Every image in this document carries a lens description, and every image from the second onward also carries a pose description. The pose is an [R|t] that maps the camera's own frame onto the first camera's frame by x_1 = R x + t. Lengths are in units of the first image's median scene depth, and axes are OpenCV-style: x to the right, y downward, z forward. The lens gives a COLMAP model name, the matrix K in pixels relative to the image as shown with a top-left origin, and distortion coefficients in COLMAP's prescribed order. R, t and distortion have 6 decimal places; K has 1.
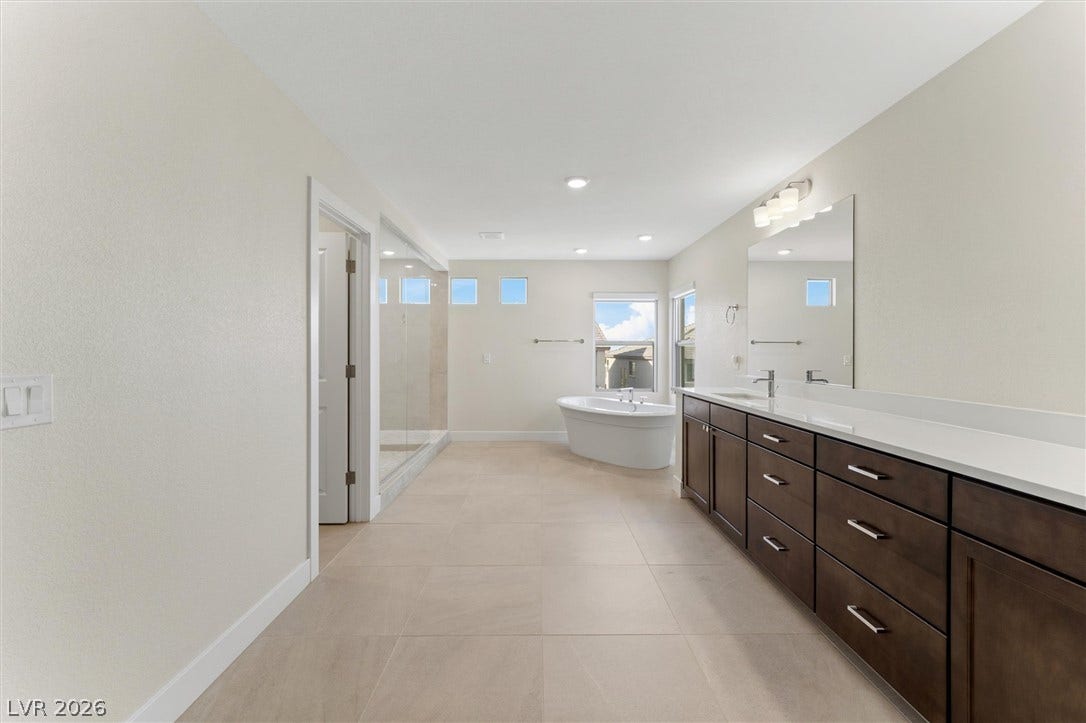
lens RADIAL K [[440.2, 0, 543.3], [0, 440.2, 353.5], [0, 0, 1]] dist [0.000184, -0.001380]
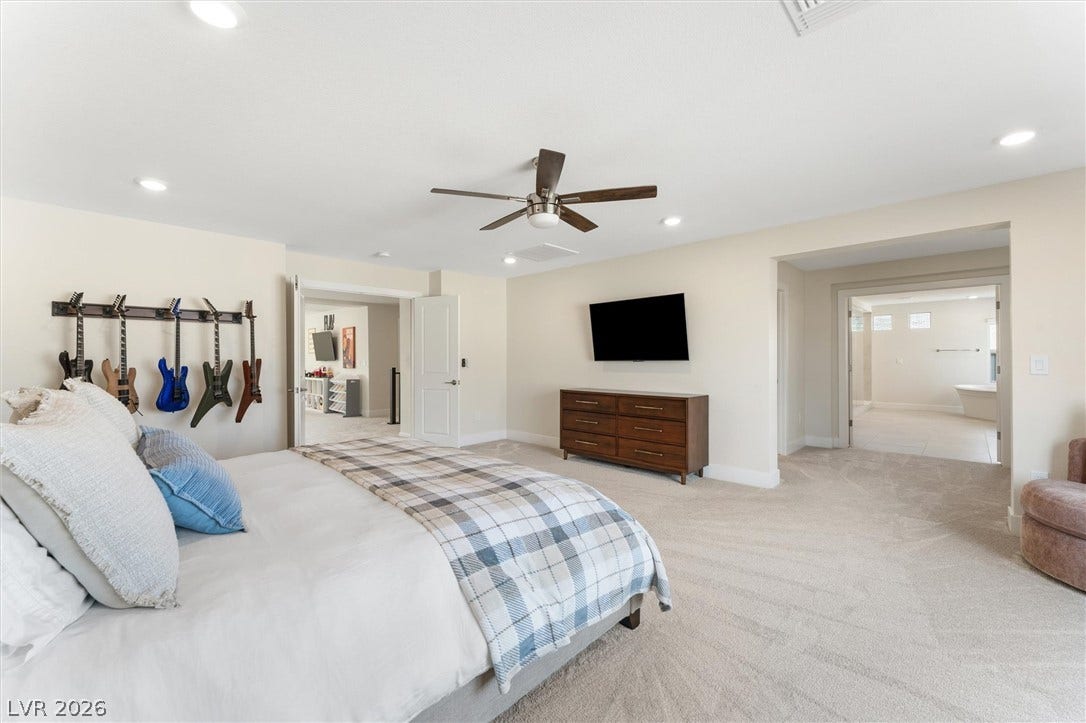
lens RADIAL K [[440.2, 0, 531.8], [0, 440.2, 358.3], [0, 0, 1]] dist [0.000184, -0.001380]
pose [[0.694578, -0.004095, -0.719405, 0.142733], [0.003661, 0.999991, -0.002158, -0.000702], [0.719408, -0.001135, 0.694587, -1.581811]]
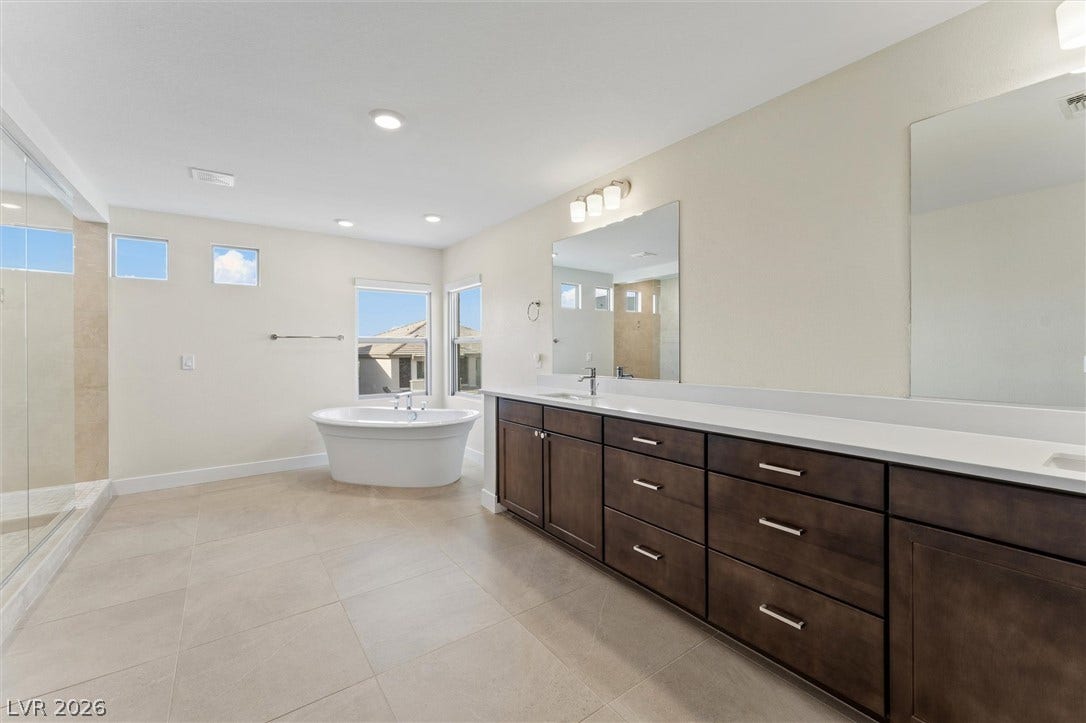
lens RADIAL K [[440.2, 0, 543.9], [0, 440.2, 349.3], [0, 0, 1]] dist [0.000184, -0.001380]
pose [[0.814278, -0.006994, 0.580433, -0.096473], [0.010124, 0.999946, -0.002153, -0.001503], [-0.580387, 0.007630, 0.814305, 0.172375]]
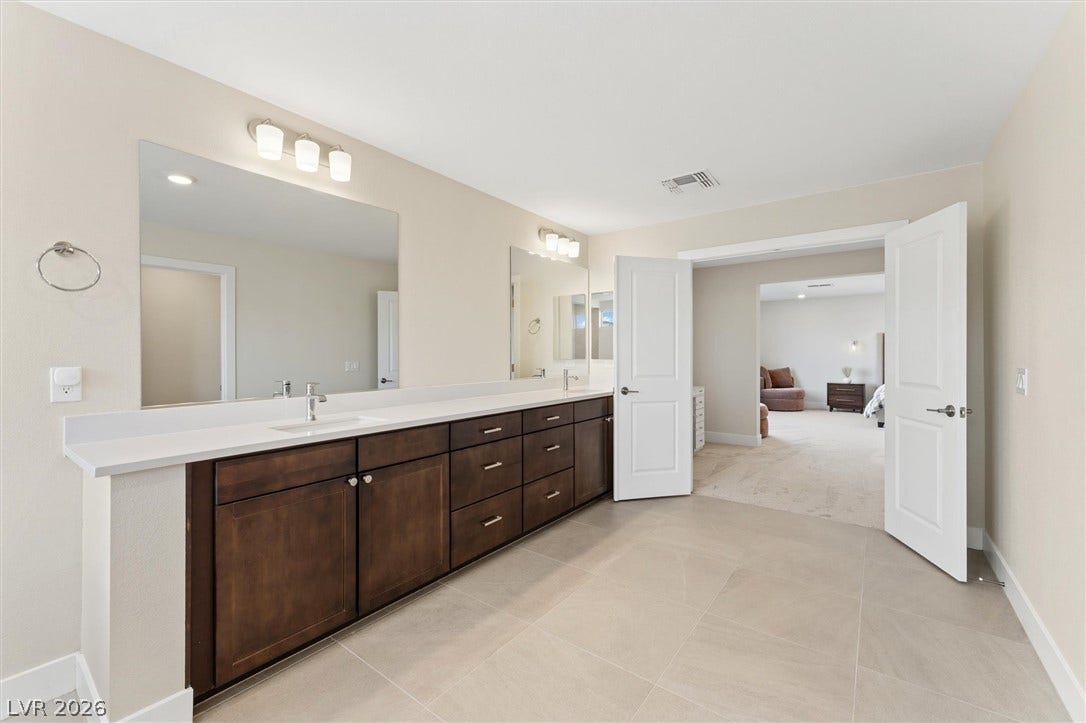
lens RADIAL K [[440.2, 0, 545.6], [0, 440.2, 362.6], [0, 0, 1]] dist [0.000184, -0.001380]
pose [[-0.798536, -0.012611, 0.601815, -0.138378], [0.000564, 0.999764, 0.021698, -0.006438], [-0.601947, 0.017666, -0.798341, 0.882256]]
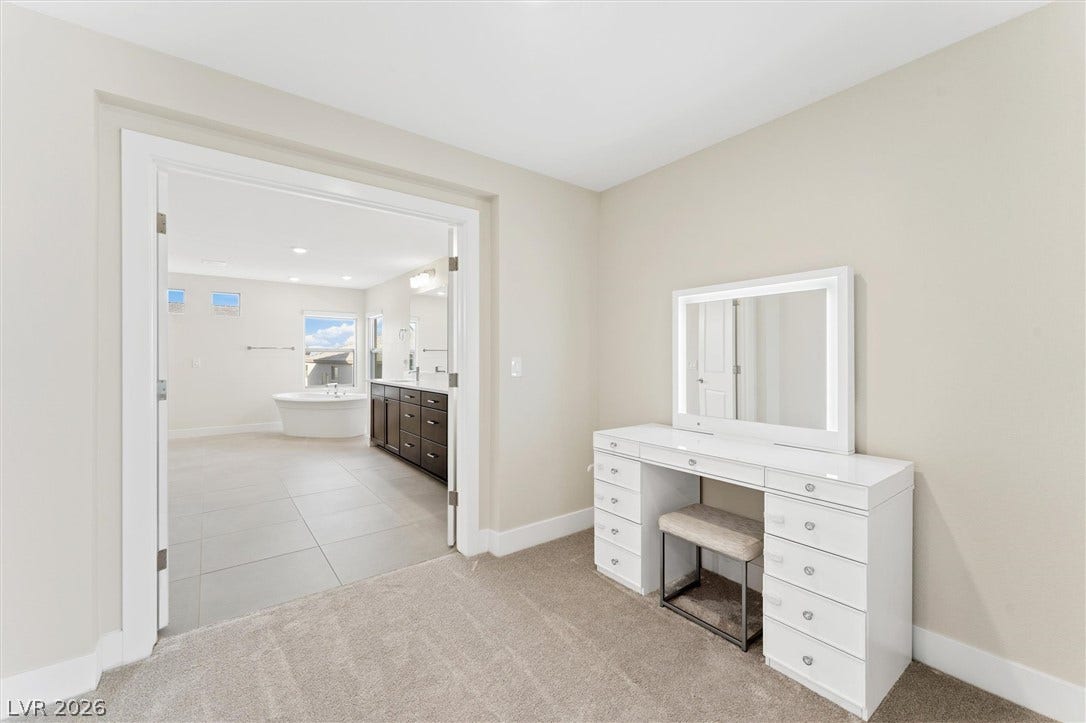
lens RADIAL K [[440.2, 0, 540.9], [0, 440.2, 354.3], [0, 0, 1]] dist [0.000184, -0.001380]
pose [[0.803035, 0.000565, 0.595932, -0.117450], [0.004619, 0.999964, -0.007172, 0.001315], [-0.595914, 0.008512, 0.803003, -0.539029]]
